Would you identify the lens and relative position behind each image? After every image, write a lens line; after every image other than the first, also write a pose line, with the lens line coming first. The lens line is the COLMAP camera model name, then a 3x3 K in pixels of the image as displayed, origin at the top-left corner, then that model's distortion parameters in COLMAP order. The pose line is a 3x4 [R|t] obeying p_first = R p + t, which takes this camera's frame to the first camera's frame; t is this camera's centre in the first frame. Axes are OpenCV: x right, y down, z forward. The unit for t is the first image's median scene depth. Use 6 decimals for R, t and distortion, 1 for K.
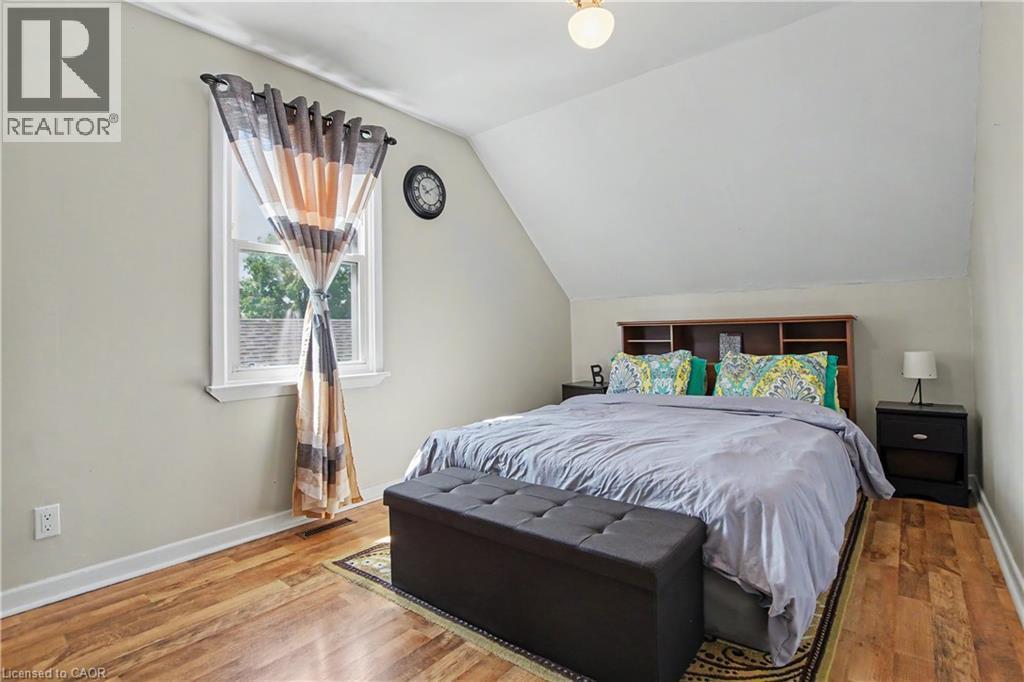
lens RADIAL K [[492.0, 0, 518.7], [0, 492.0, 340.6], [0, 0, 1]] dist [-0.043870, 0.000827]
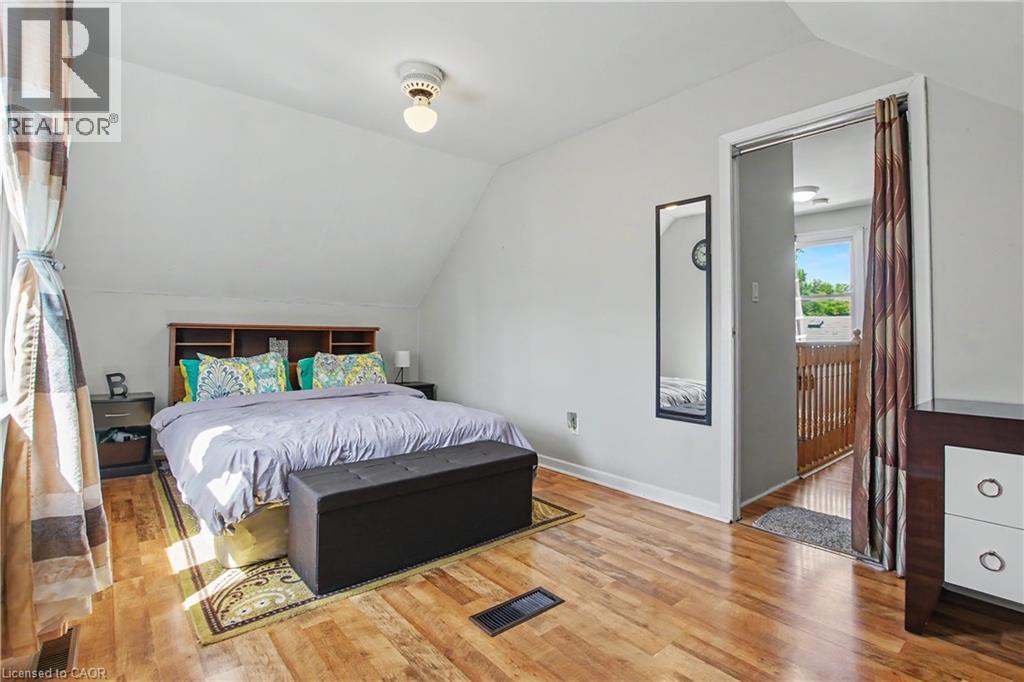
lens RADIAL K [[492.0, 0, 518.7], [0, 492.0, 340.6], [0, 0, 1]] dist [-0.043870, 0.000827]
pose [[0.189391, 0.010450, 0.981846, -0.758412], [0.001190, 0.999940, -0.010872, 0.006647], [-0.981901, 0.003227, 0.189367, 0.289077]]
